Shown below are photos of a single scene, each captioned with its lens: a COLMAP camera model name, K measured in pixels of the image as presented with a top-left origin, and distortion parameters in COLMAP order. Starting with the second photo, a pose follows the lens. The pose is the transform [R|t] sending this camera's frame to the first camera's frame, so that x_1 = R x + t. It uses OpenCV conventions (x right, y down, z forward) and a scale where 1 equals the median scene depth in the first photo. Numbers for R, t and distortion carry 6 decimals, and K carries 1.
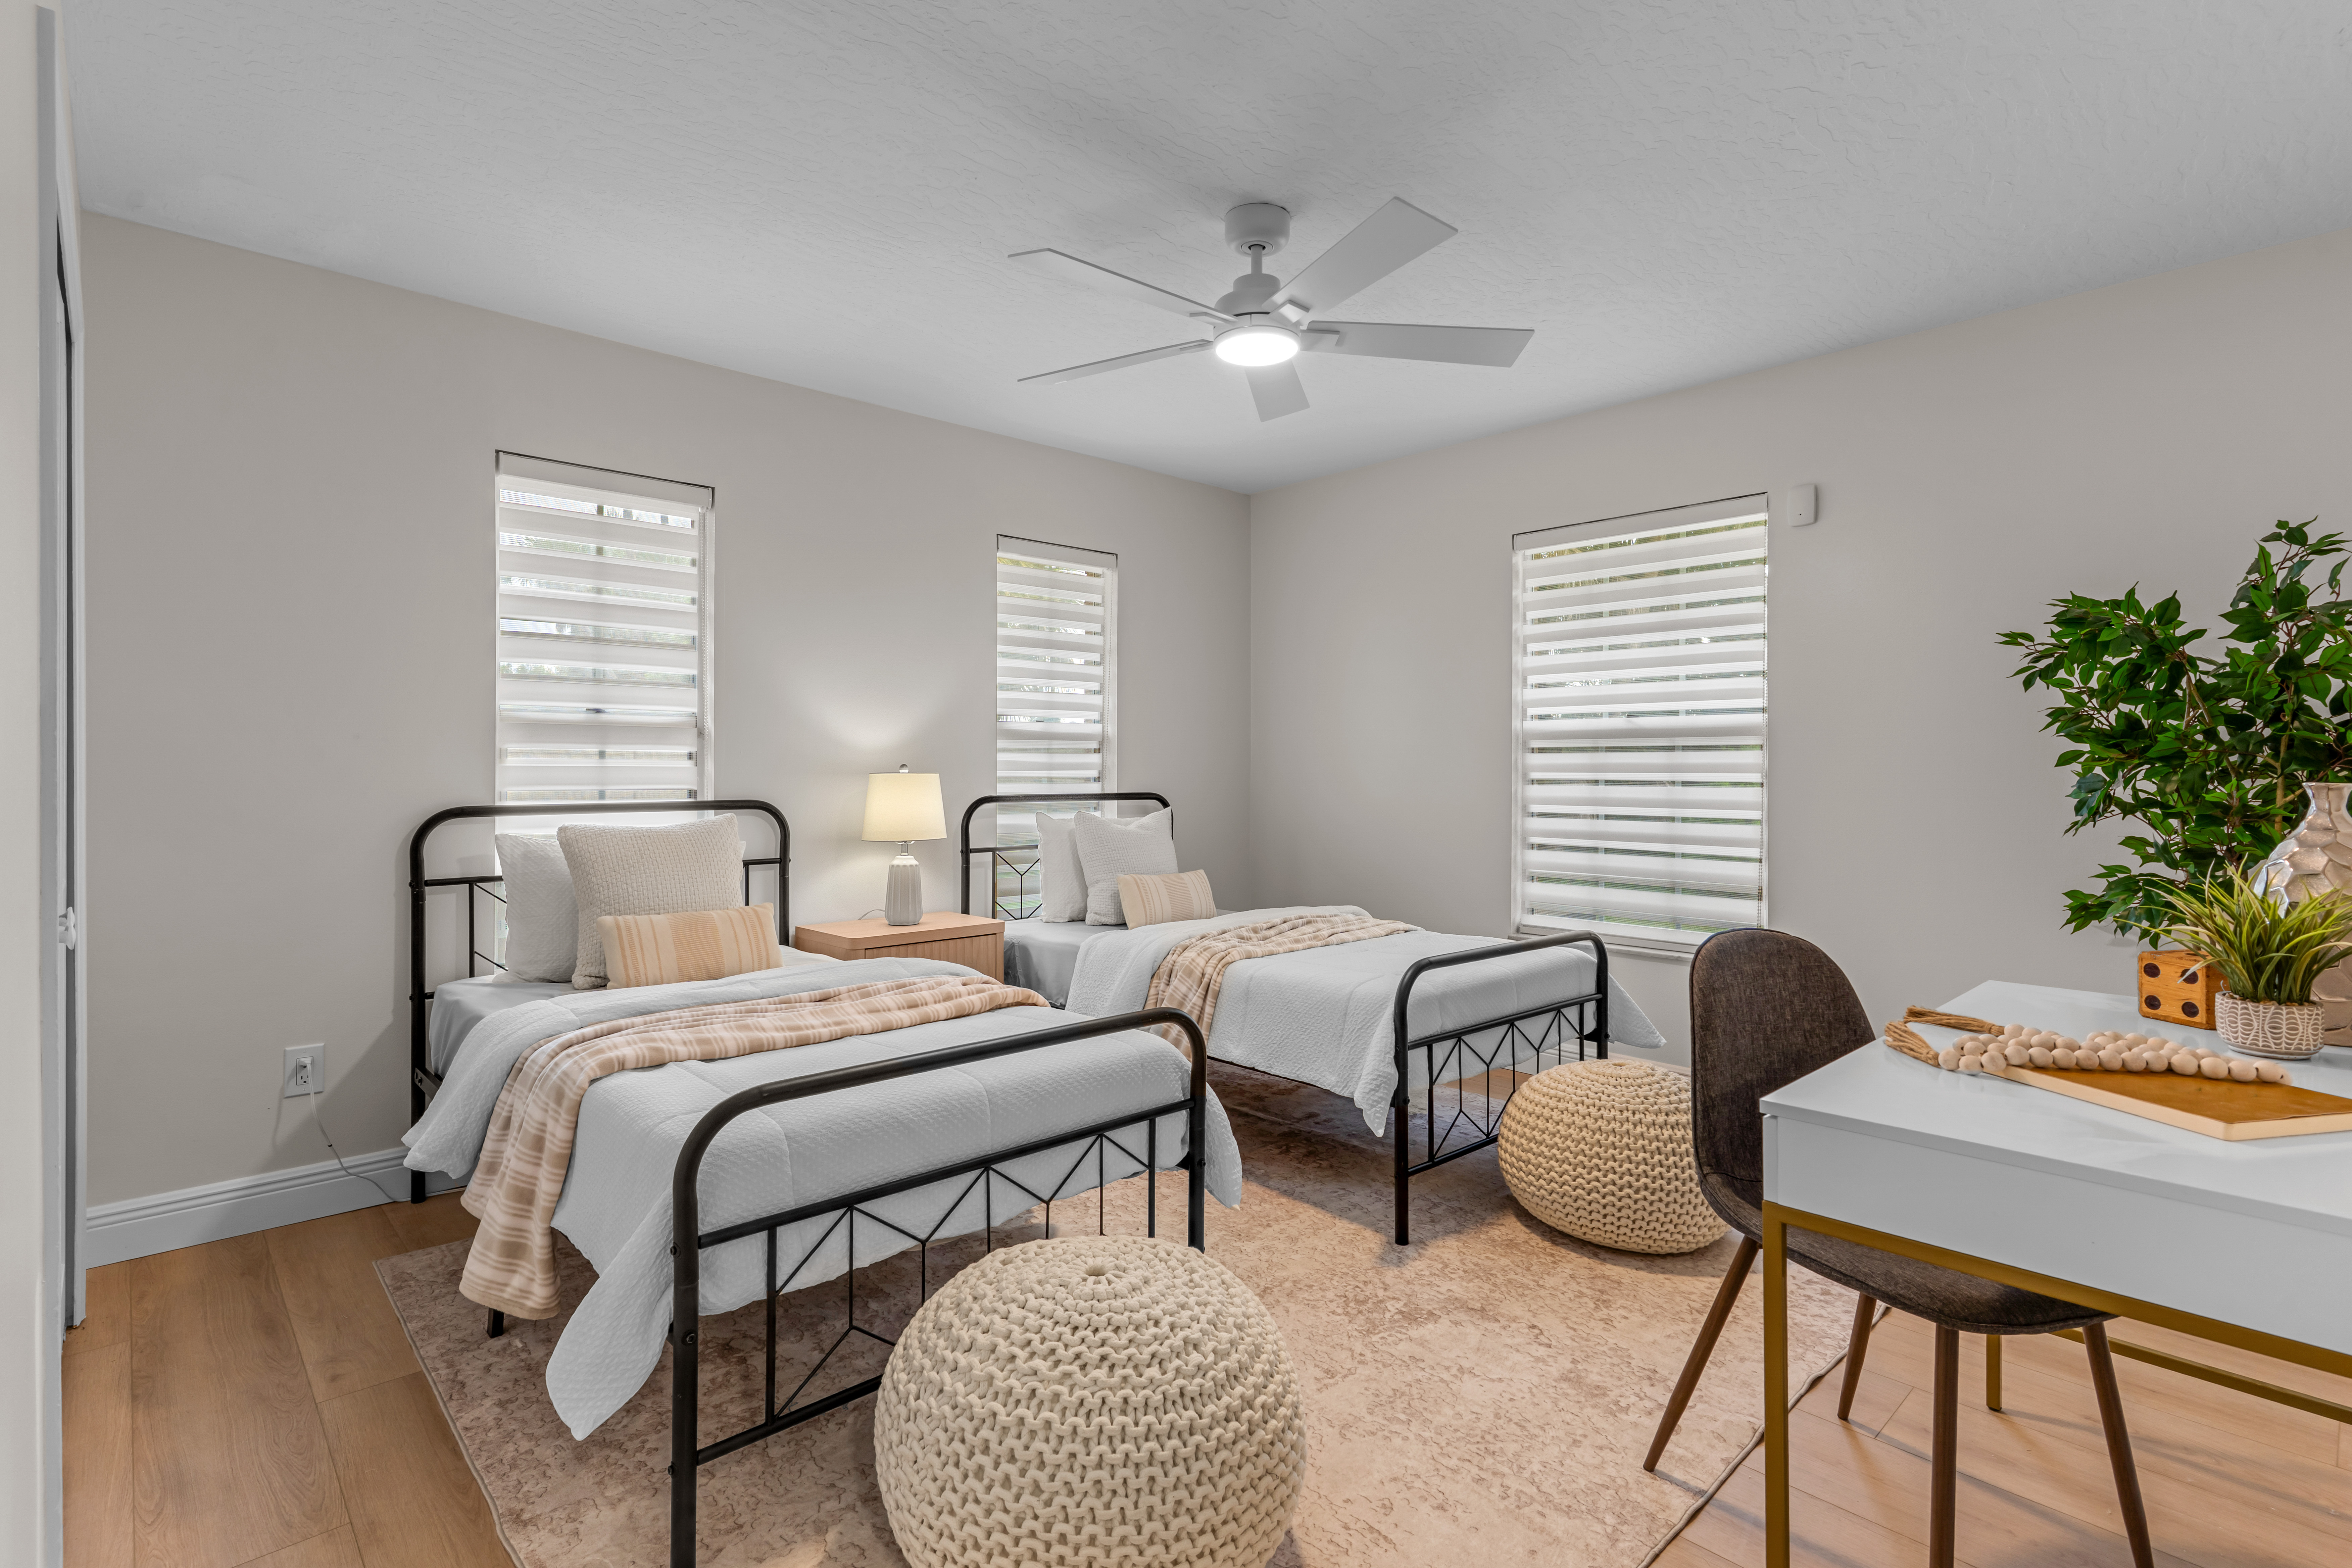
lens RADIAL K [[1118.2, 0, 1190.4], [0, 1118.2, 764.9], [0, 0, 1]] dist [0.008409, -0.000112]
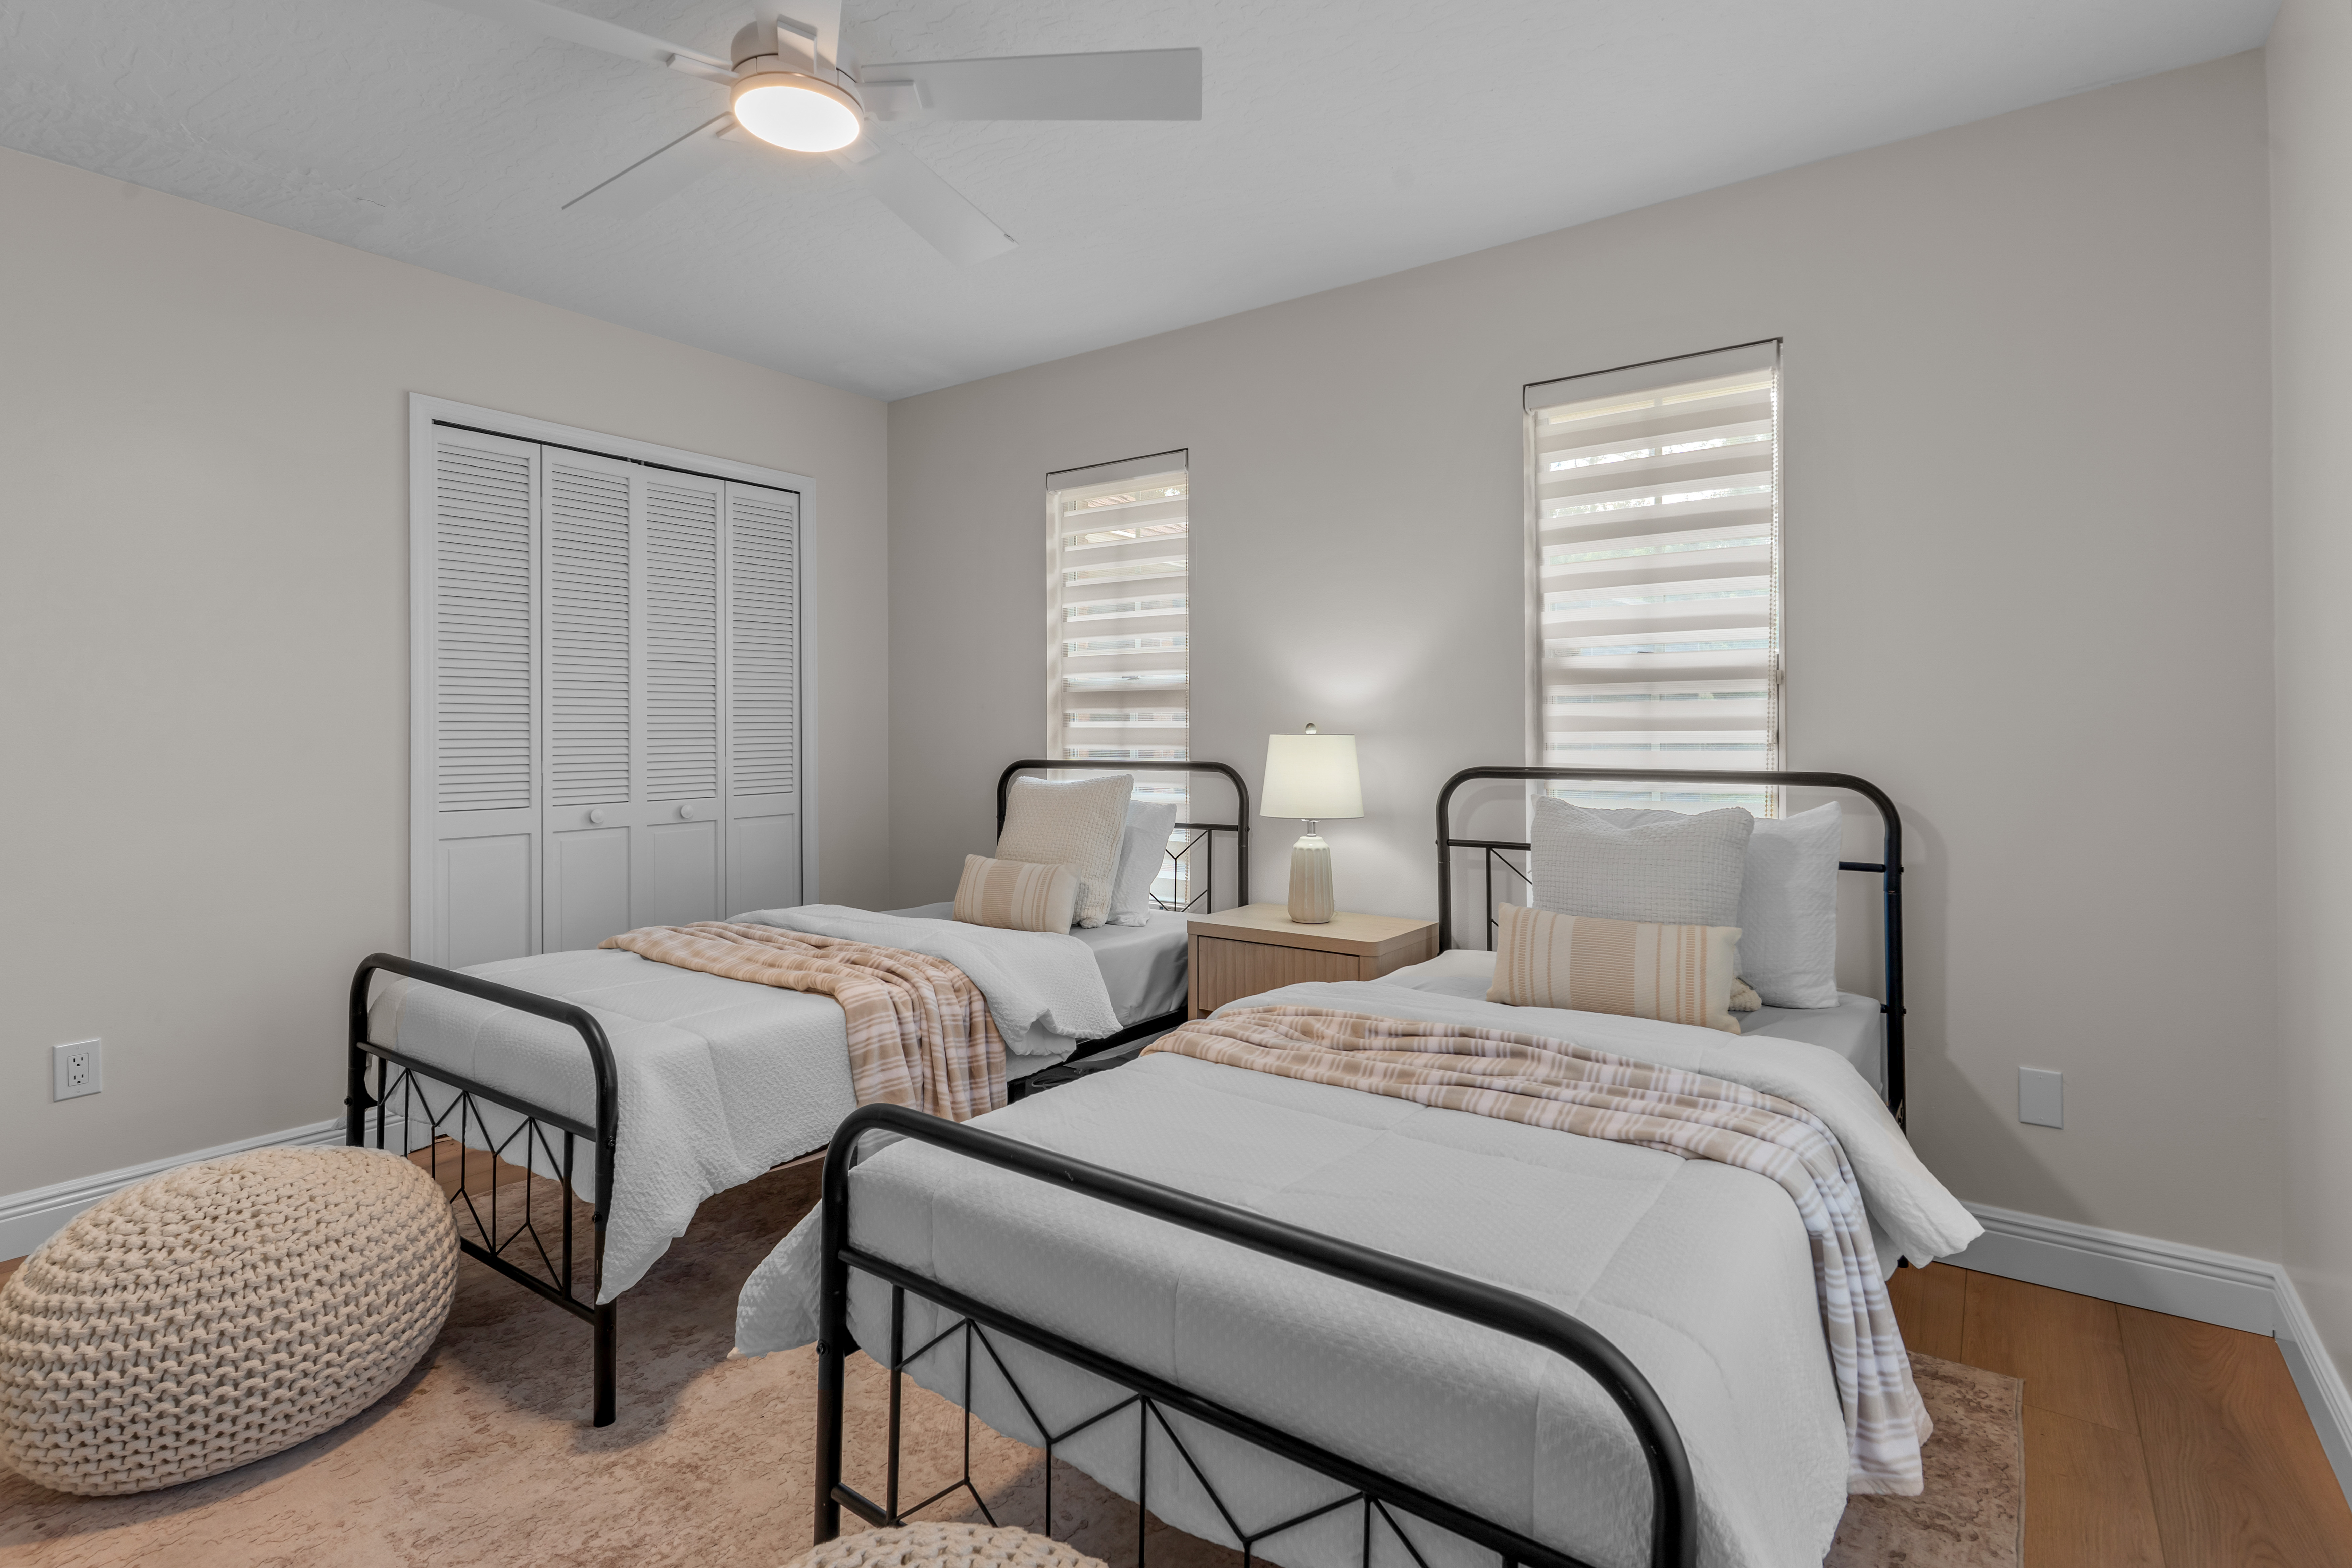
lens RADIAL K [[1118.2, 0, 1190.4], [0, 1118.2, 764.9], [0, 0, 1]] dist [0.008409, -0.000112]
pose [[0.195731, 0.016404, -0.980520, 0.528609], [-0.006048, 0.999861, 0.015520, 0.018197], [0.980639, 0.002892, 0.195803, 0.778692]]
